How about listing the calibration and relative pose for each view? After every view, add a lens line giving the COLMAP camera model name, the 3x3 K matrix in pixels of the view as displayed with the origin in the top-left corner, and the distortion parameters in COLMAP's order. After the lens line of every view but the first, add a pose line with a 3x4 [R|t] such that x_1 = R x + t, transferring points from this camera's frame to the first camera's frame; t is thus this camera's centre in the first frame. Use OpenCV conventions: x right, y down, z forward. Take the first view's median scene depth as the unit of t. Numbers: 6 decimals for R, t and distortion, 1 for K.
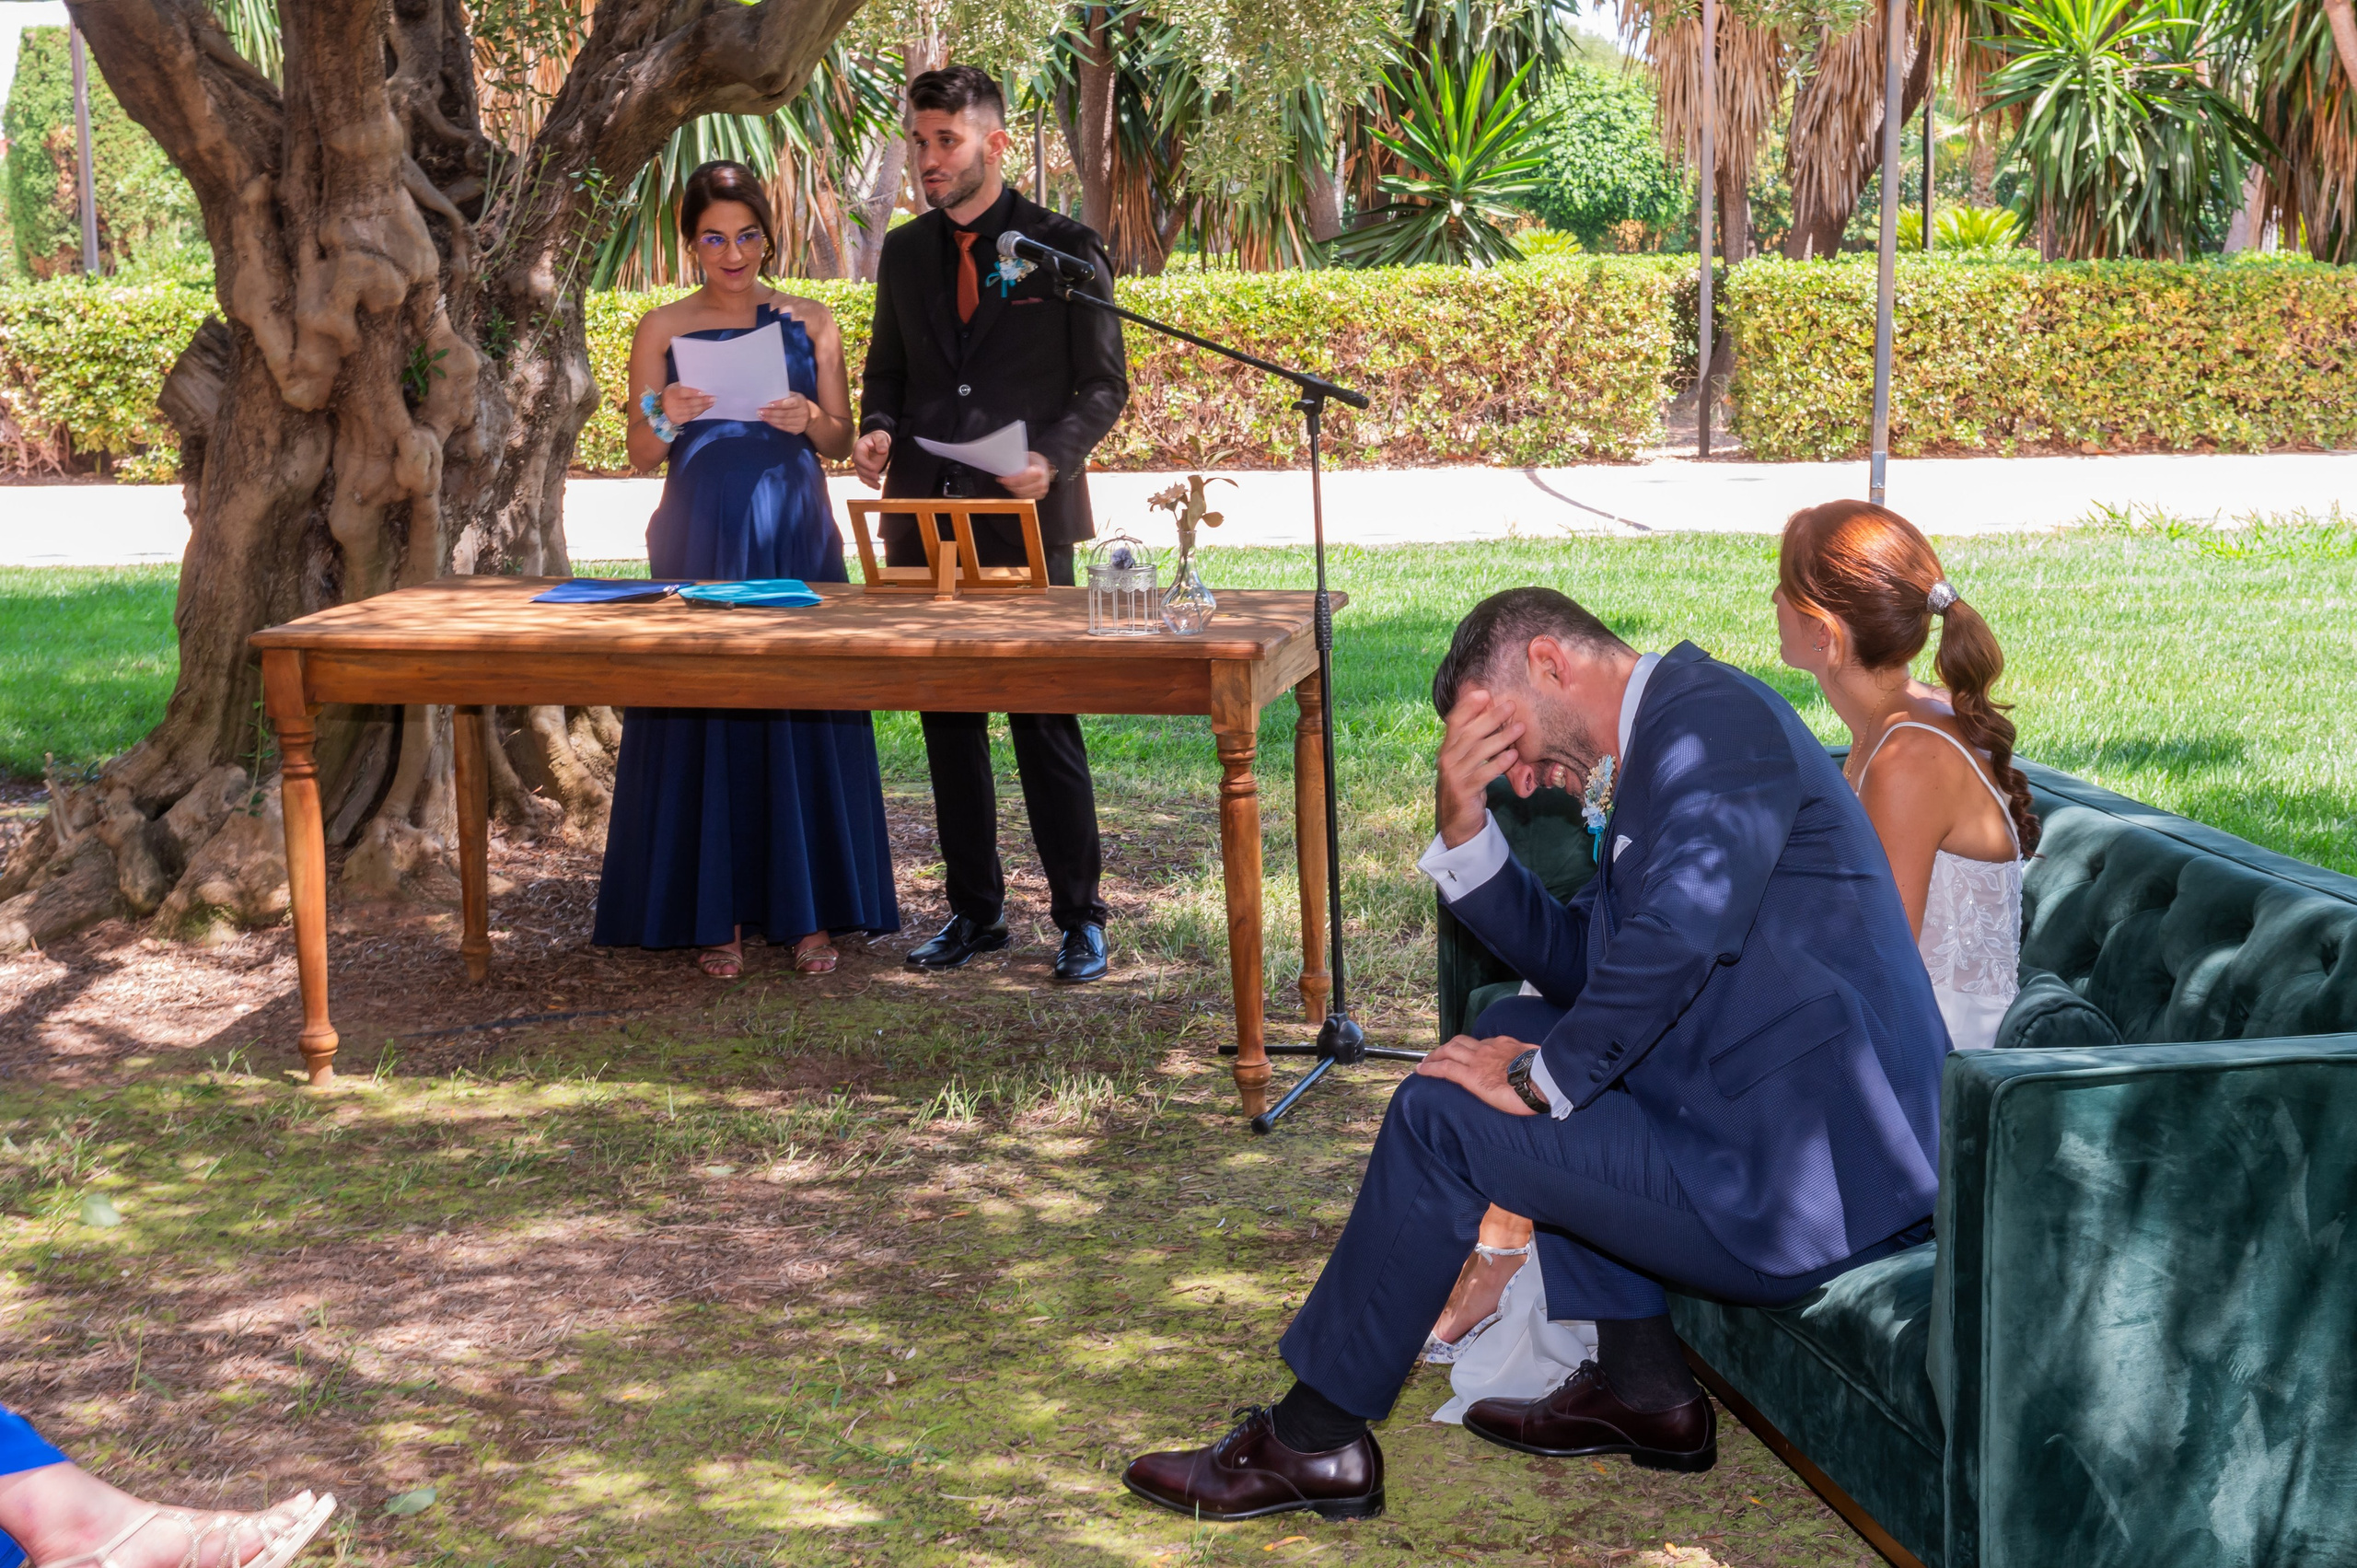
lens RADIAL K [[3656.9, 0, 1185.2], [0, 3656.9, 783.4], [0, 0, 1]] dist [0.016672, 0.000000]
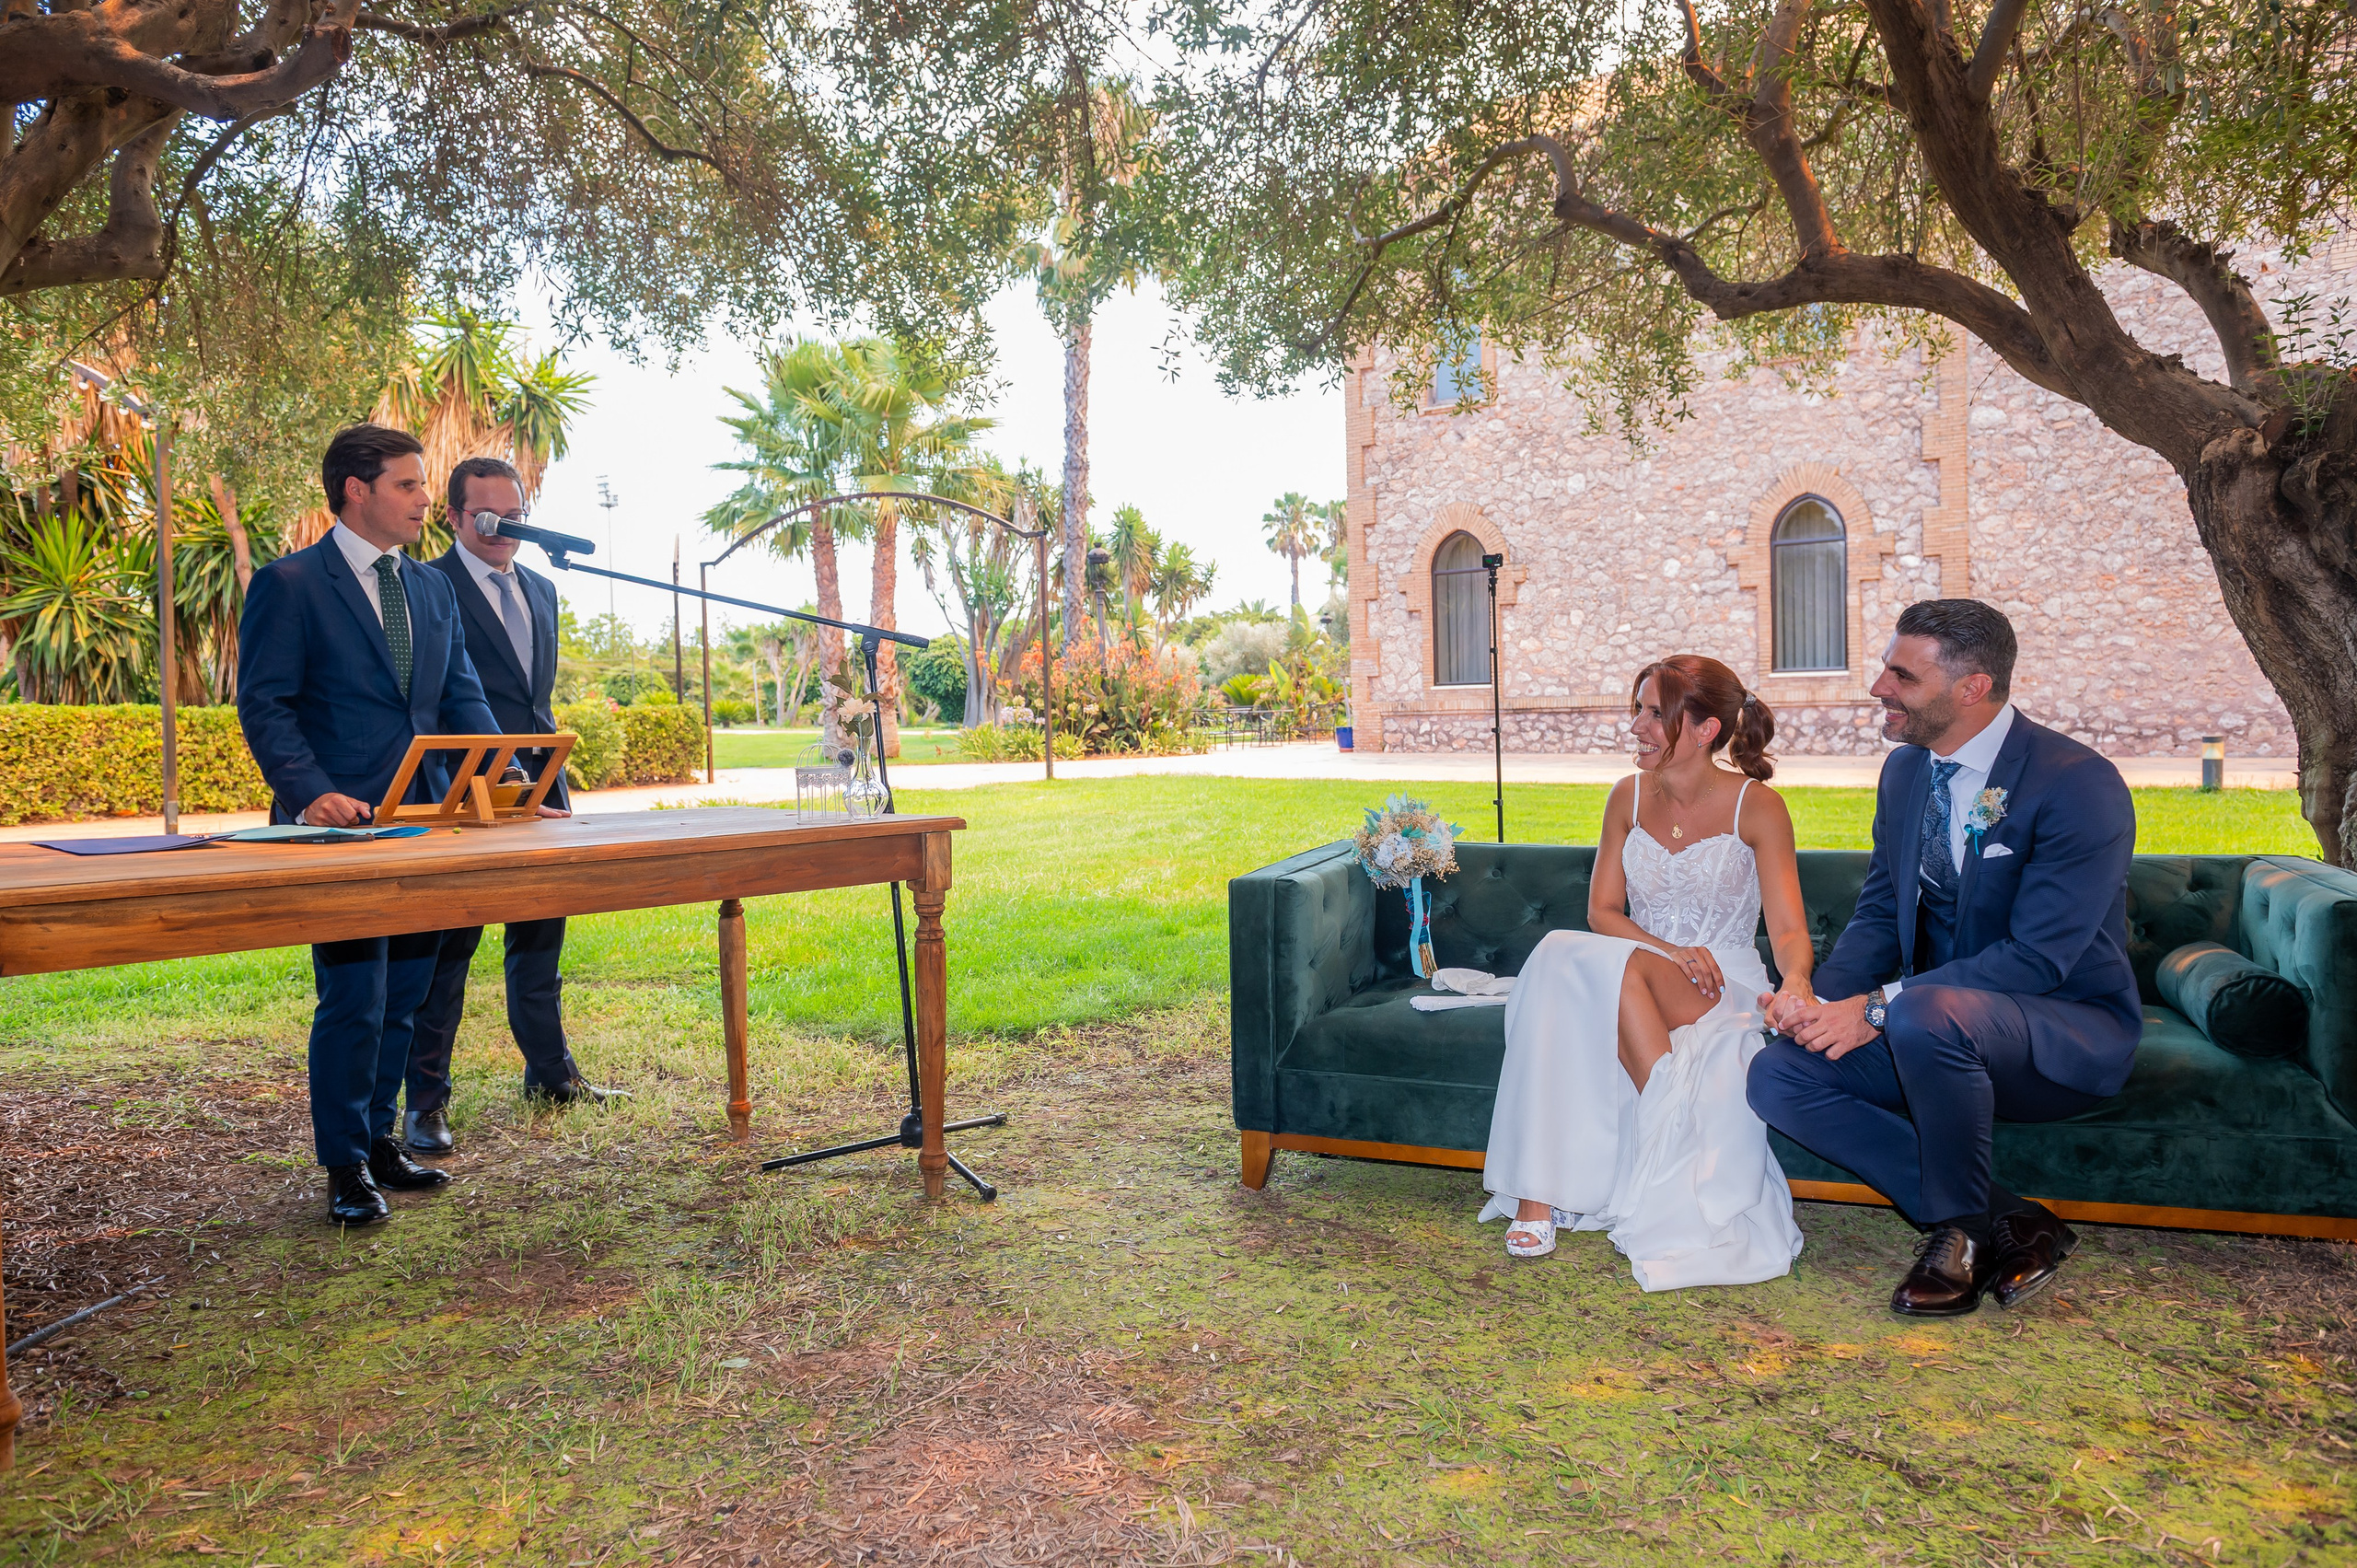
lens RADIAL K [[1627.0, 0, 1181.1], [0, 1627.0, 786.9], [0, 0, 1]] dist [-0.011330, -0.003851]
pose [[0.522603, -0.033719, 0.851909, -0.135468], [0.137140, 0.989531, -0.044962, -0.004238], [-0.841474, 0.140328, 0.521756, 0.203631]]
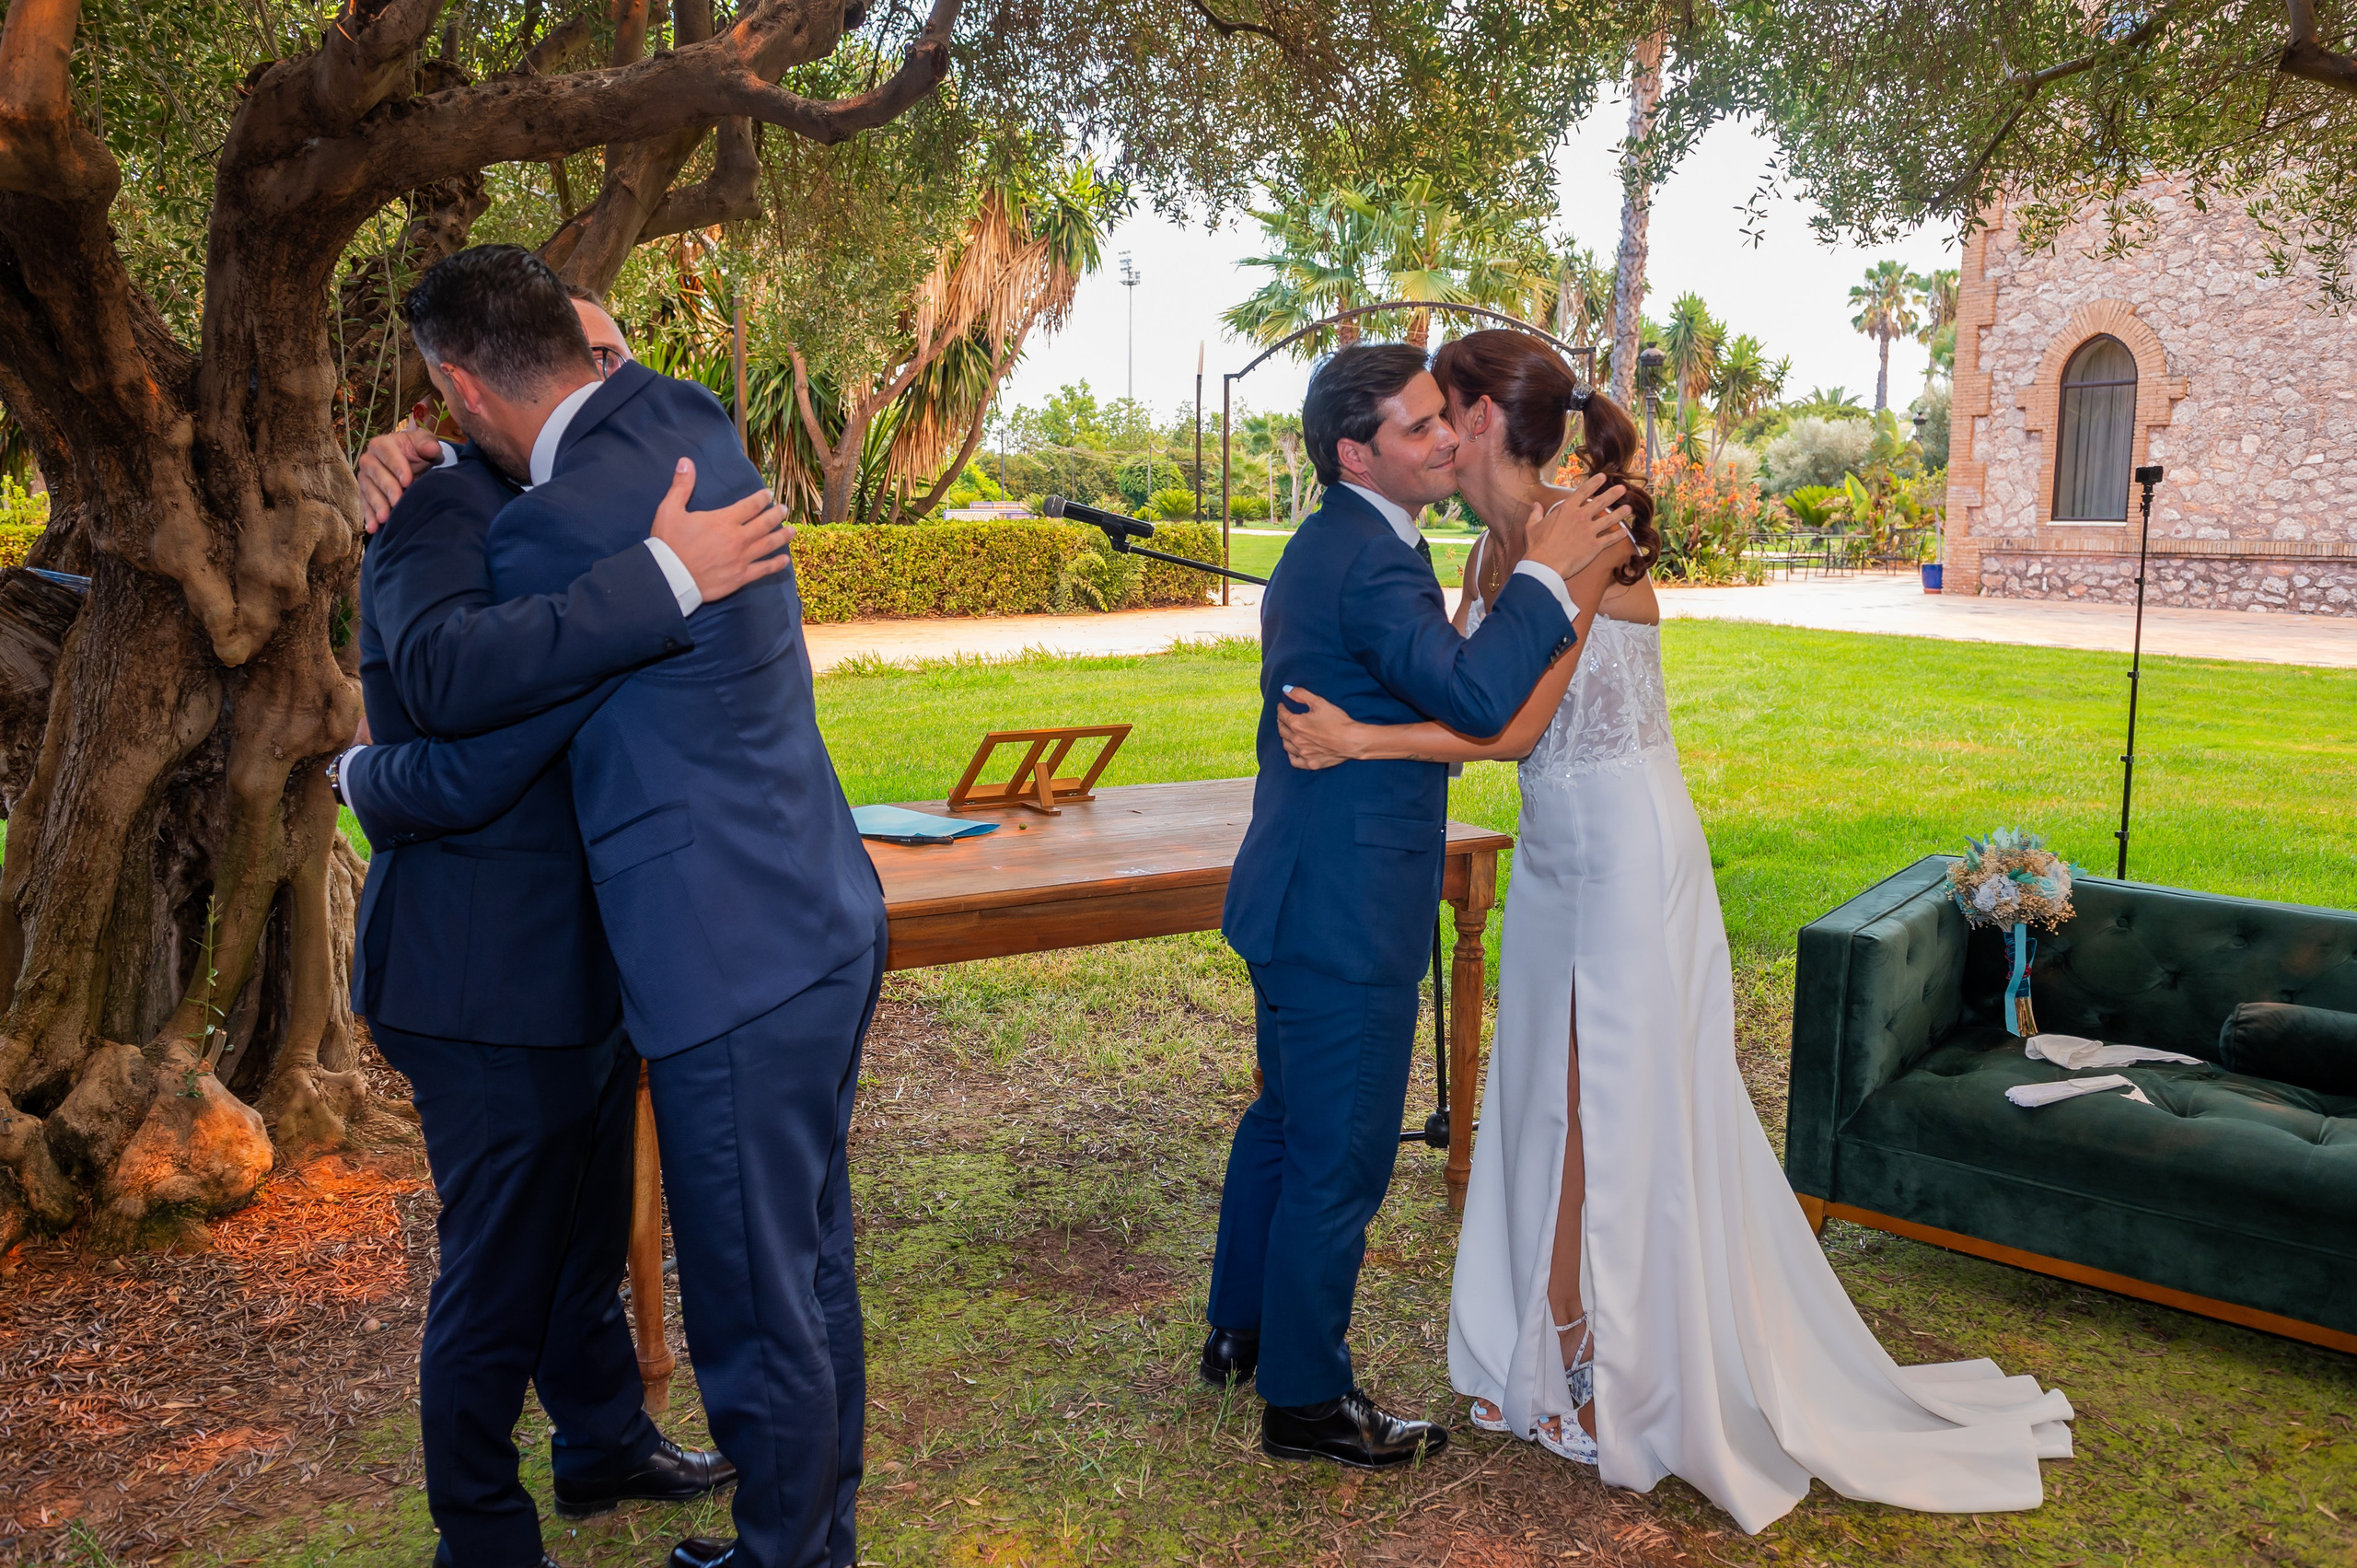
lens RADIAL K [[1734.4, 0, 1176.9], [0, 1734.4, 773.9], [0, 0, 1]] dist [-0.008855, -0.005911]
pose [[0.755460, -0.081541, 0.650102, -0.140450], [0.079475, 0.996303, 0.032608, -0.027886], [-0.650357, 0.027033, 0.759147, 0.201798]]
